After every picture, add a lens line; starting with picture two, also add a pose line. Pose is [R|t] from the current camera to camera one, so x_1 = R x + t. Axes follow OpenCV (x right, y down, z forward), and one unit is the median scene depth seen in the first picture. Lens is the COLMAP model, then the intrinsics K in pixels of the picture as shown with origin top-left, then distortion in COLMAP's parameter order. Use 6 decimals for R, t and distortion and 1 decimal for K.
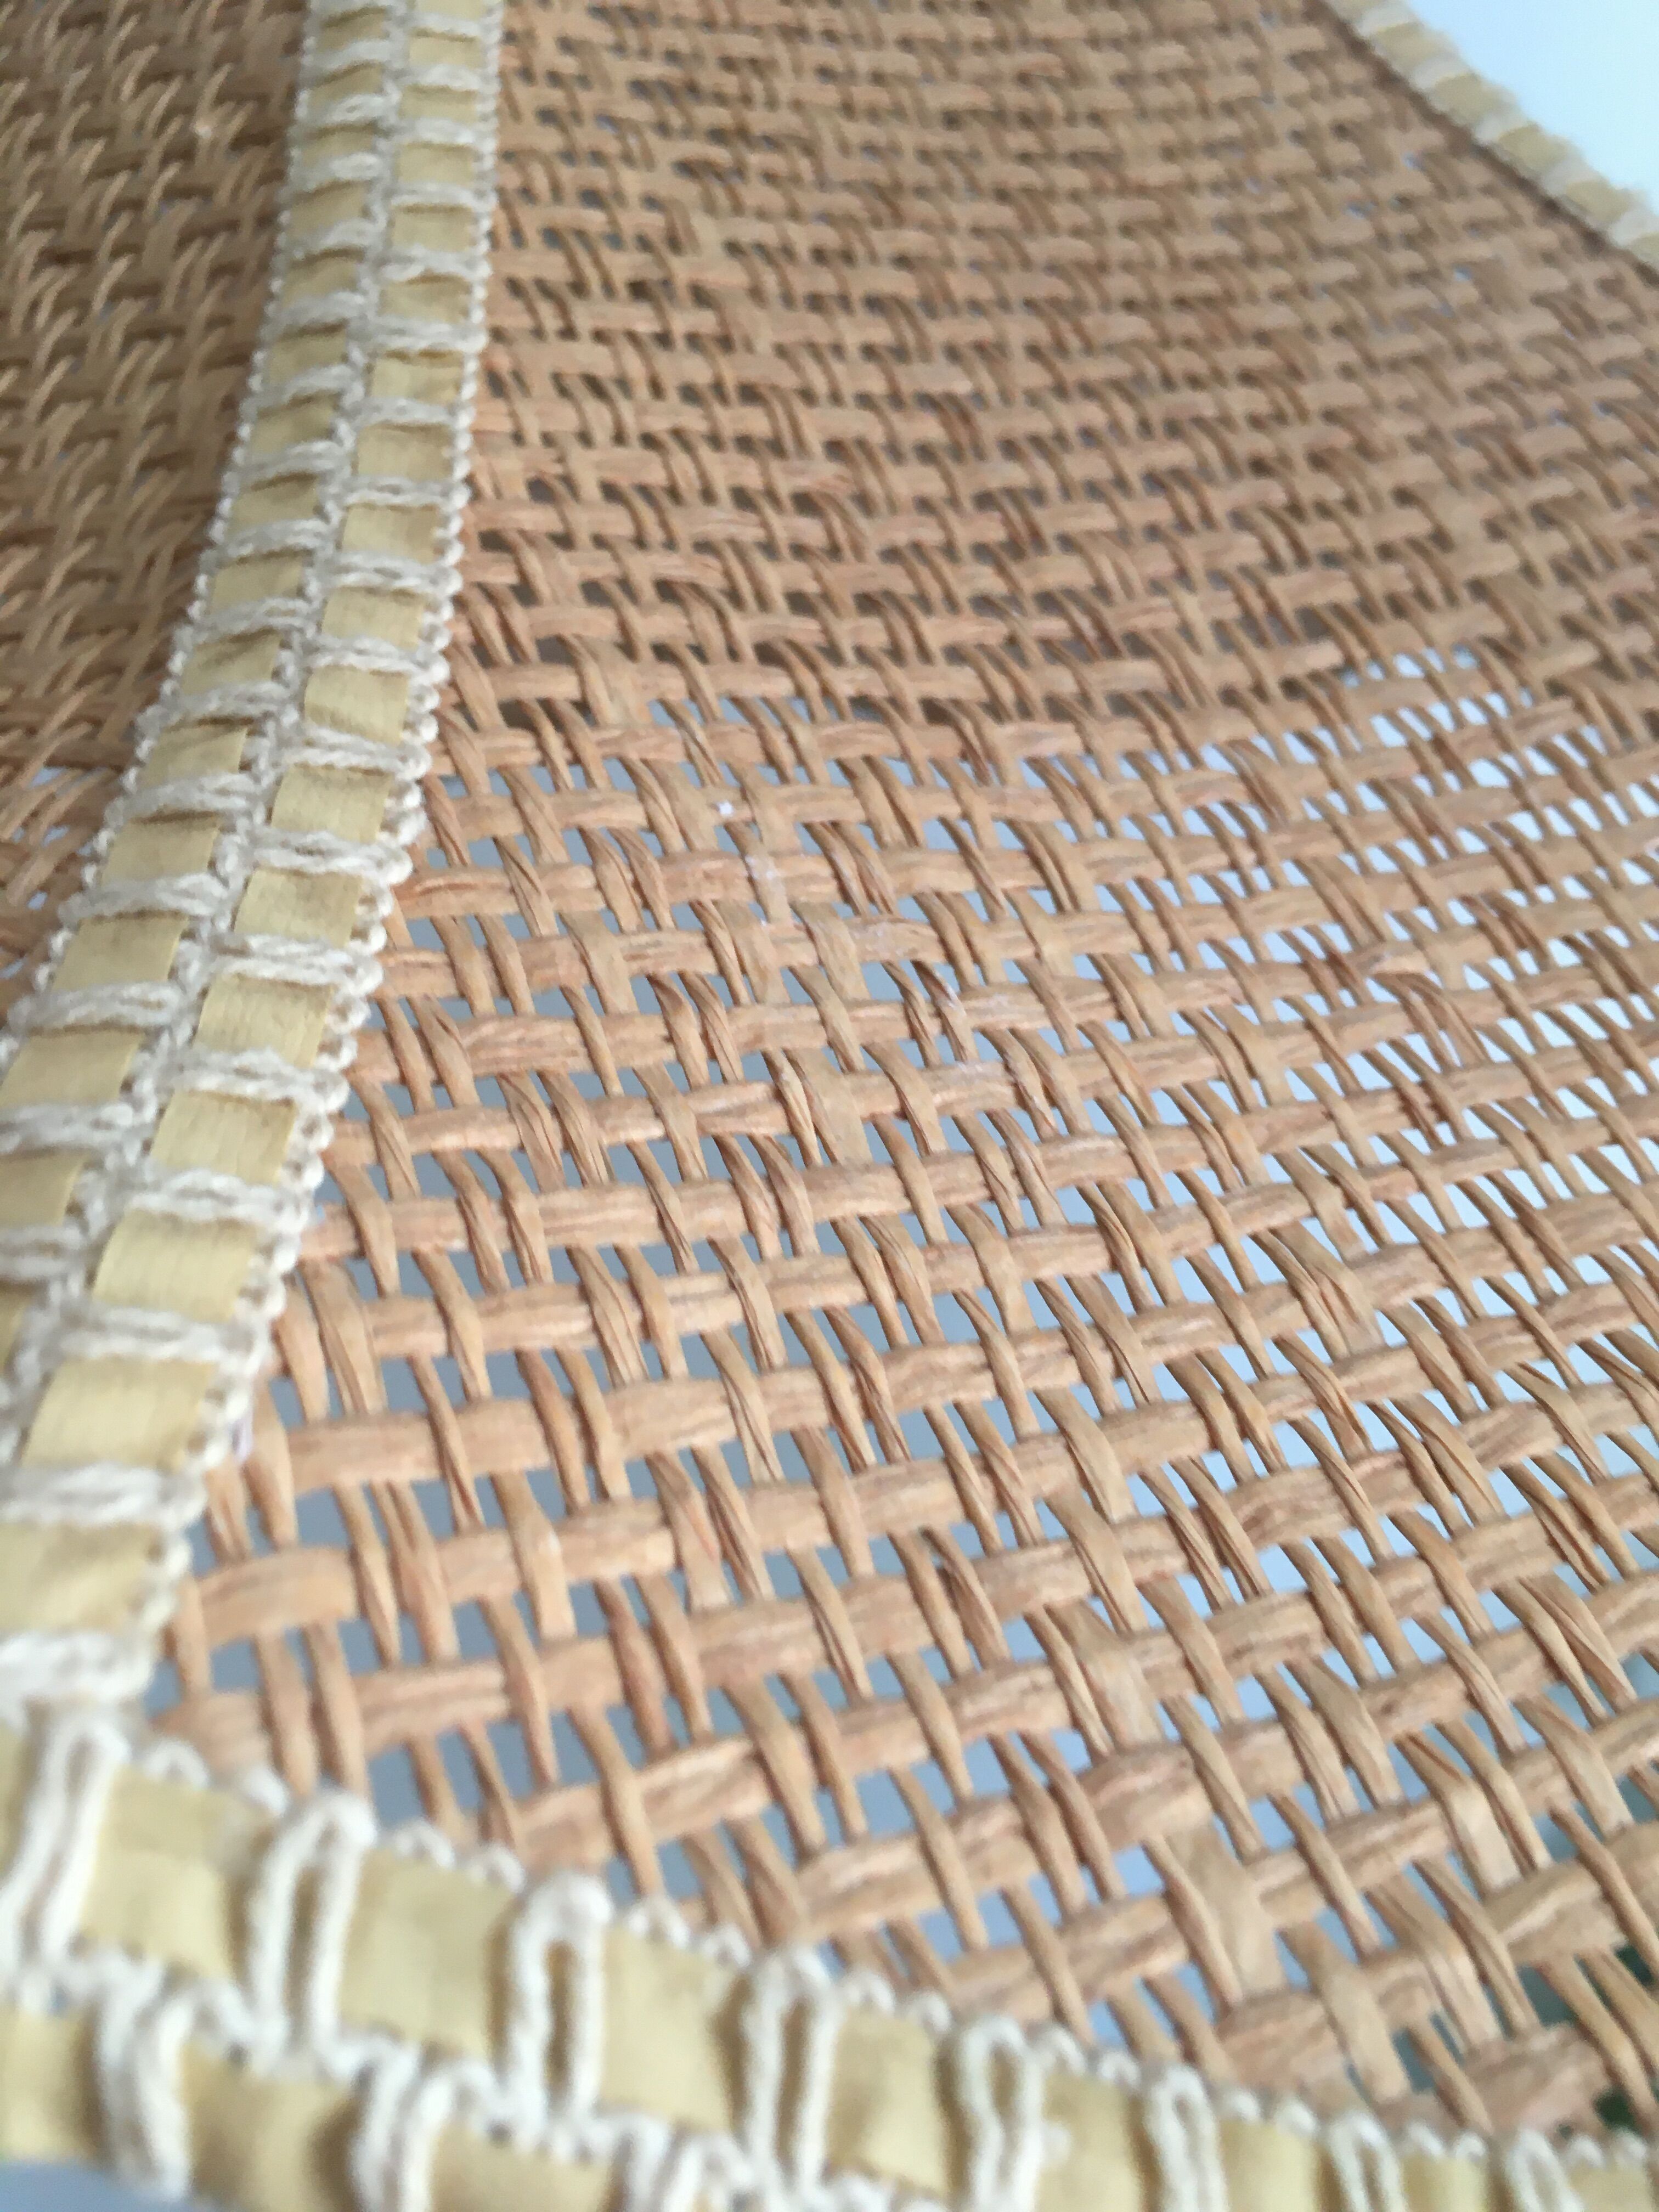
lens RADIAL K [[1963.2, 0, 829.4], [0, 1963.2, 1109.9], [0, 0, 1]] dist [0.056753, -0.144025]
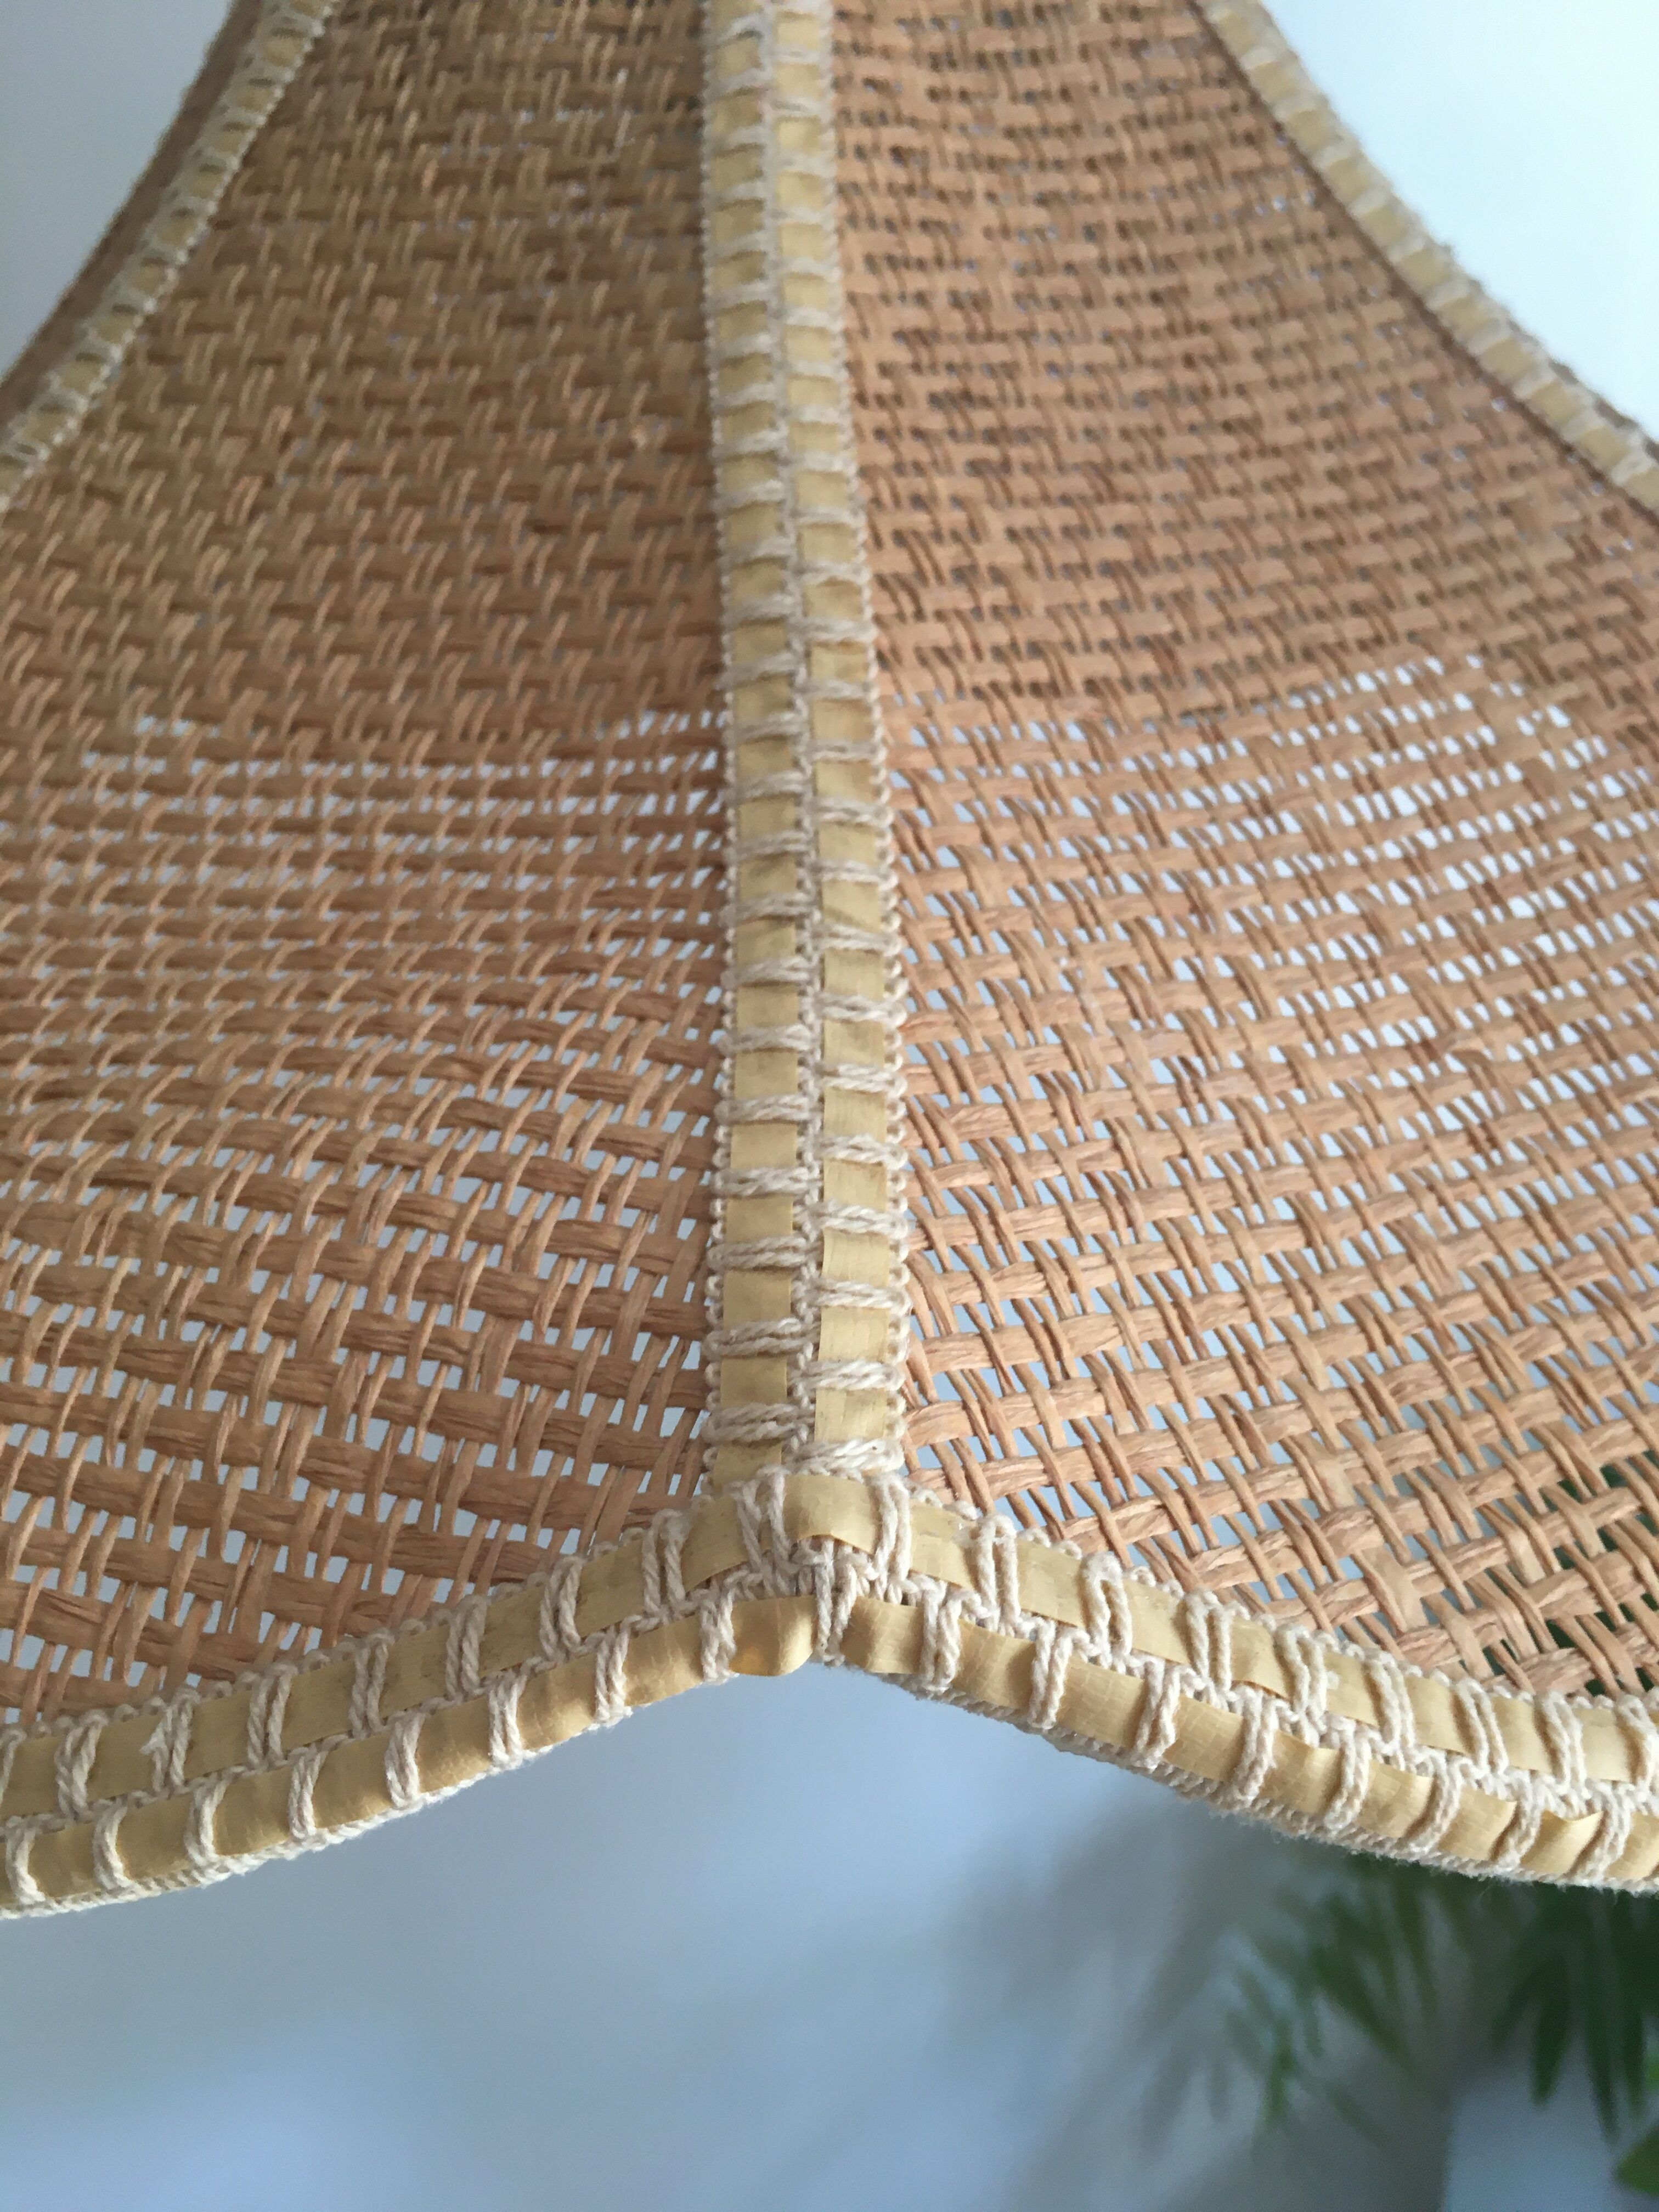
lens RADIAL K [[1963.2, 0, 816.6], [0, 1963.2, 1117.8], [0, 0, 1]] dist [0.056753, -0.144025]
pose [[0.999960, 0.000981, 0.008836, -0.287374], [-0.001512, 0.998183, 0.060244, -0.128418], [-0.008761, -0.060255, 0.998145, -0.674628]]
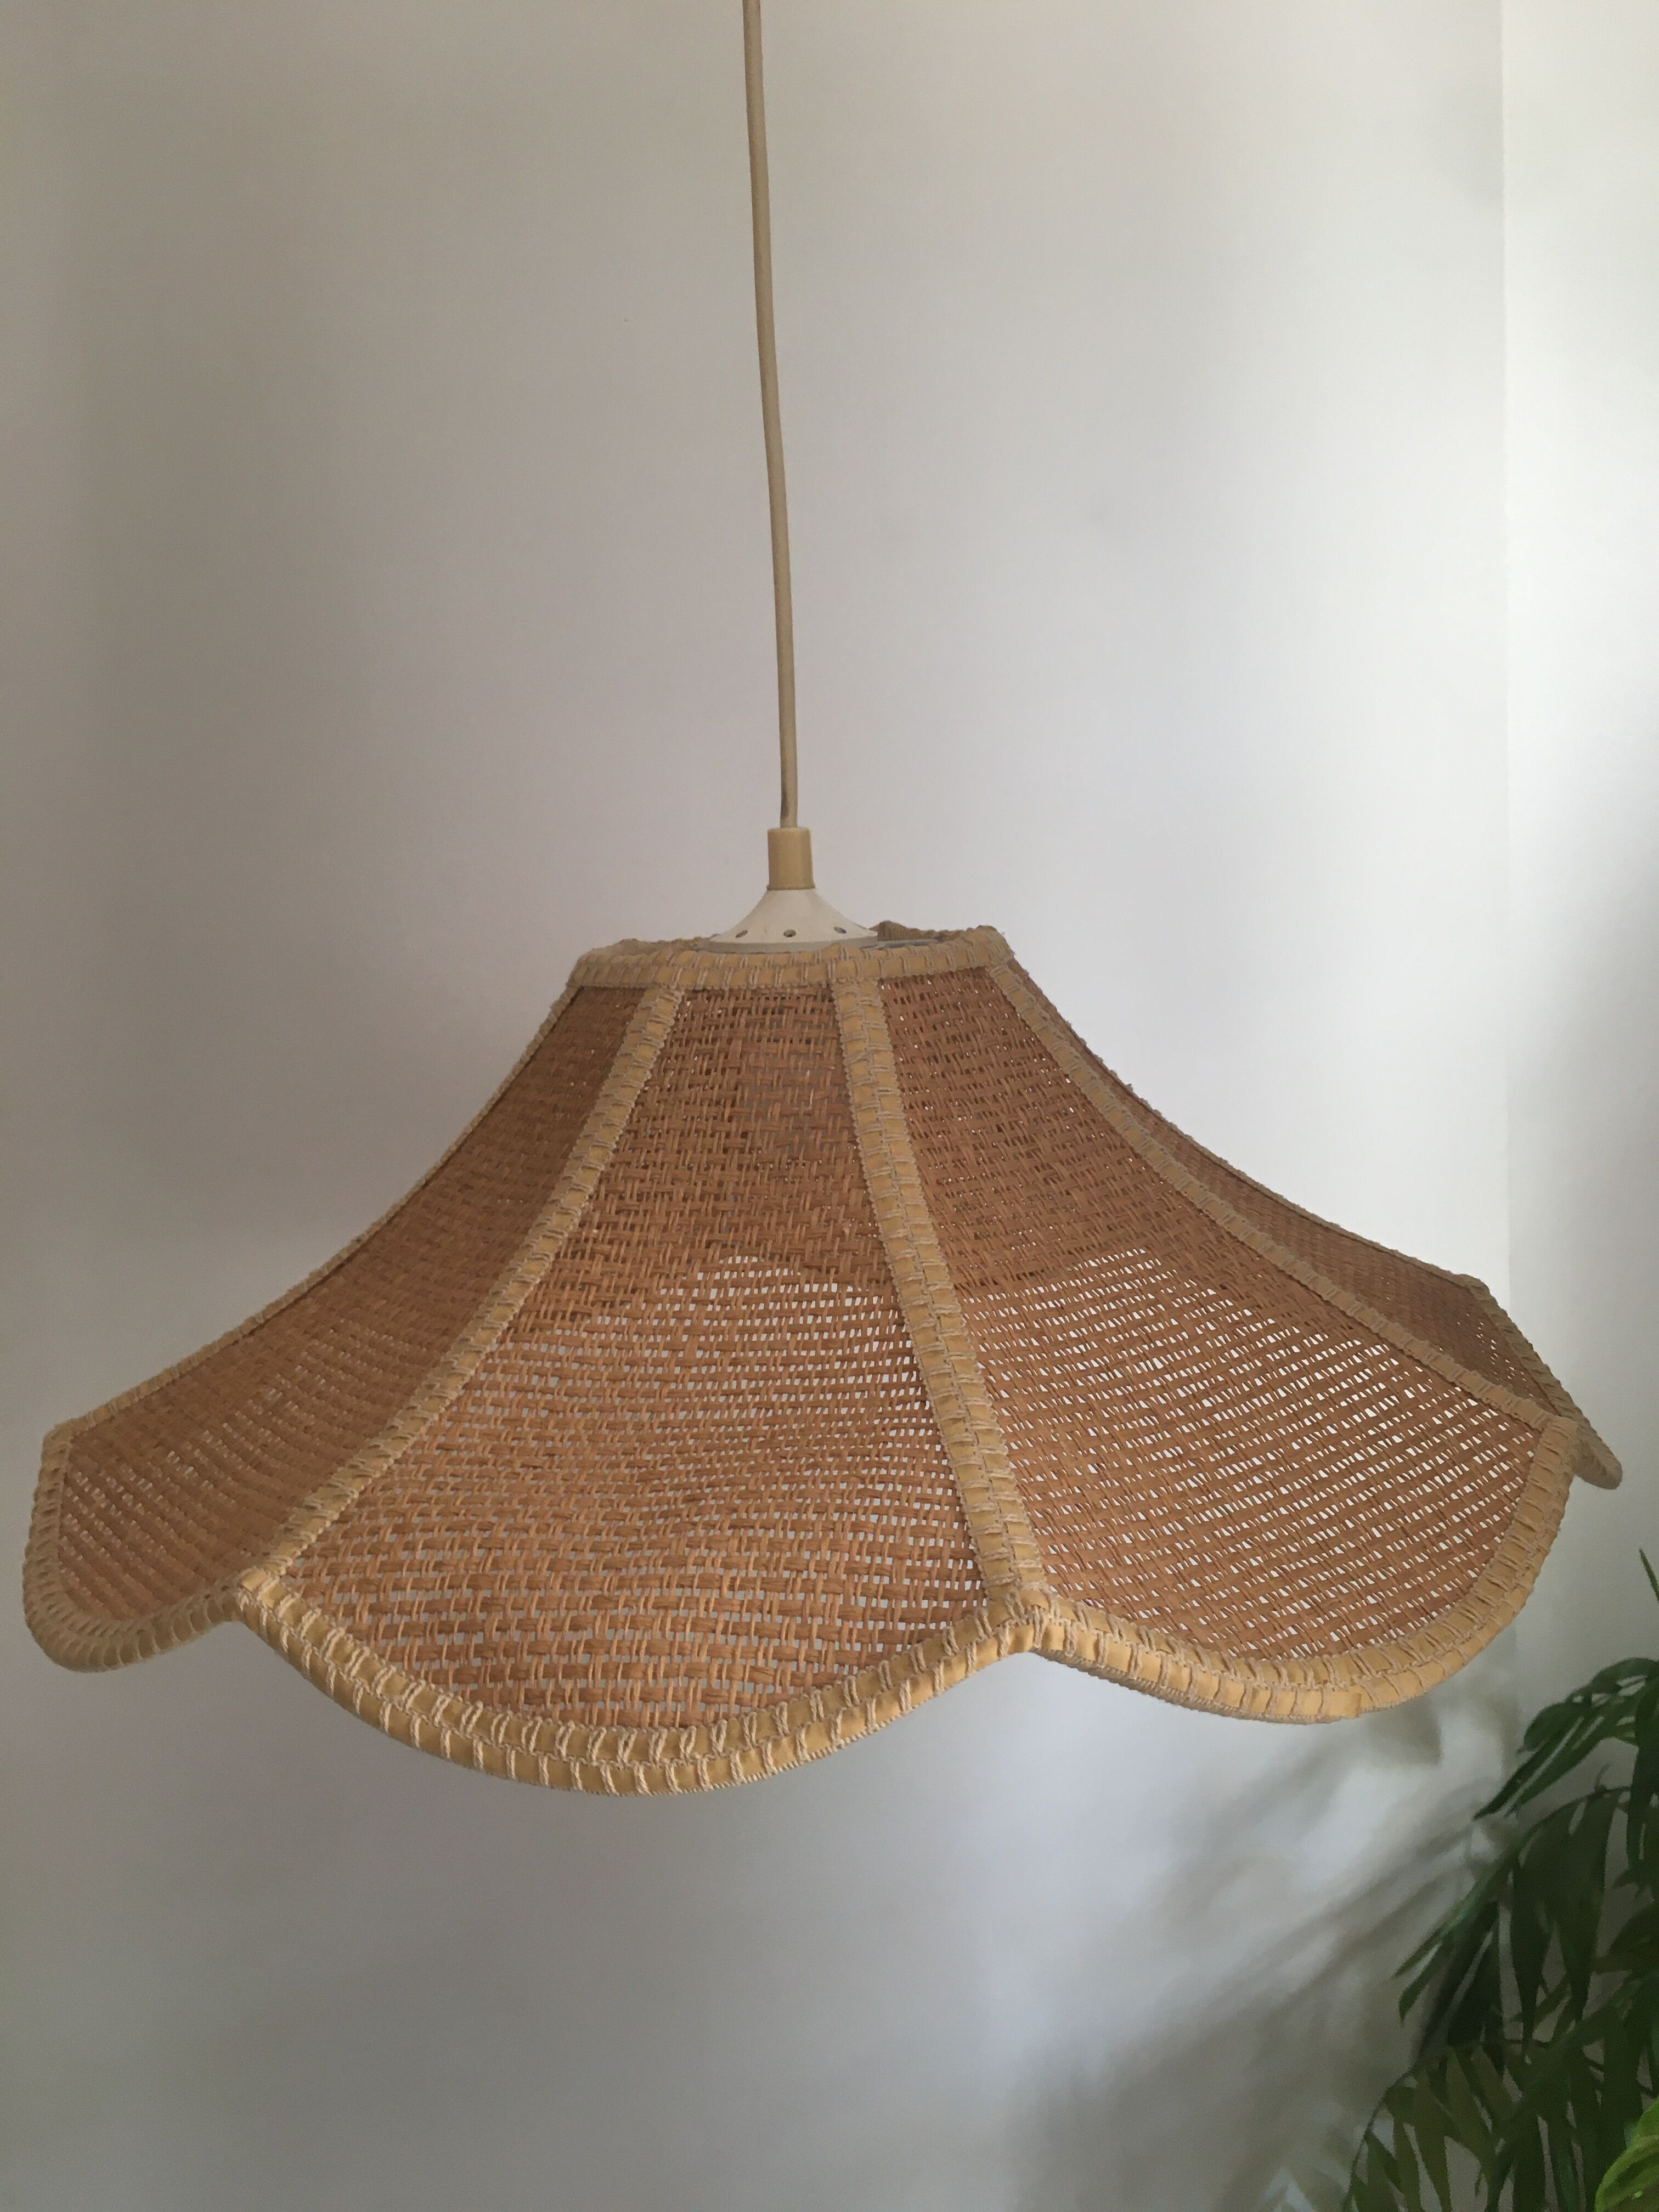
lens RADIAL K [[1963.2, 0, 819.8], [0, 1963.2, 1104.1], [0, 0, 1]] dist [0.056753, -0.144025]
pose [[0.983298, -0.018012, 0.181110, -1.444730], [0.055271, 0.977648, -0.202852, -0.000527], [-0.173408, 0.209474, 0.962315, -3.554089]]
